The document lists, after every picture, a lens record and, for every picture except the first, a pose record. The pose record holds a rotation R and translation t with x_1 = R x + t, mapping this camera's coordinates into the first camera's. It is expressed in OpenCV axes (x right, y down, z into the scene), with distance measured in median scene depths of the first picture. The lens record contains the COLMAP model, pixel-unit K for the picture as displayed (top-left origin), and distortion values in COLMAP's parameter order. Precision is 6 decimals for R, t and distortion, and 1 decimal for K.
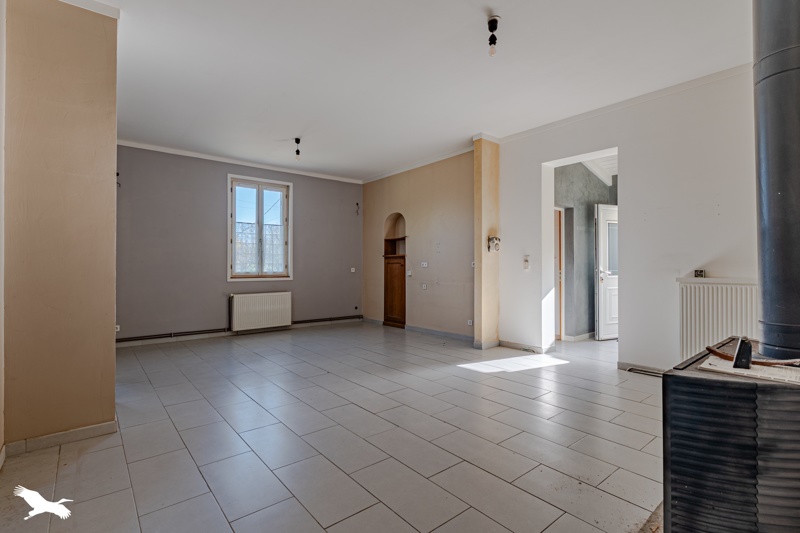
lens RADIAL K [[378.7, 0, 405.0], [0, 378.7, 265.5], [0, 0, 1]] dist [-0.005460, 0.000195]
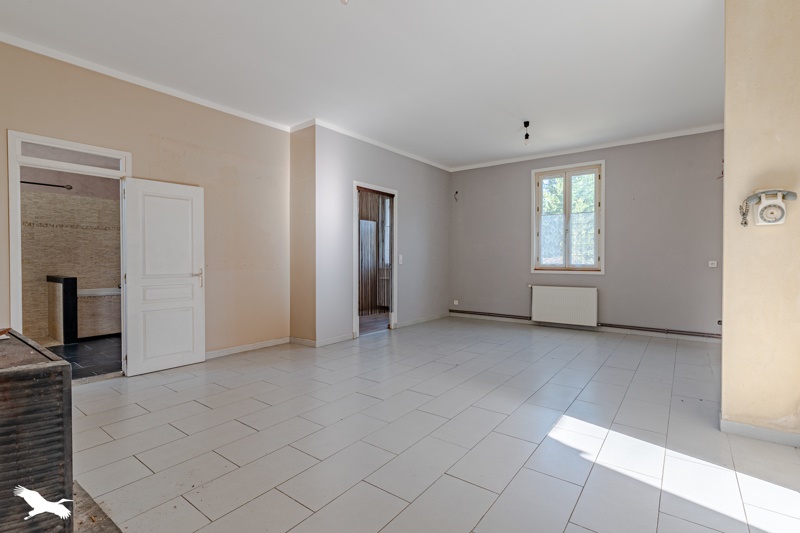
lens RADIAL K [[378.7, 0, 403.2], [0, 378.7, 265.1], [0, 0, 1]] dist [-0.005460, 0.000195]
pose [[0.222718, 0.016746, -0.974739, 0.451794], [0.002674, 0.999838, 0.017788, 0.001097], [0.974879, -0.006569, 0.222637, 0.394455]]
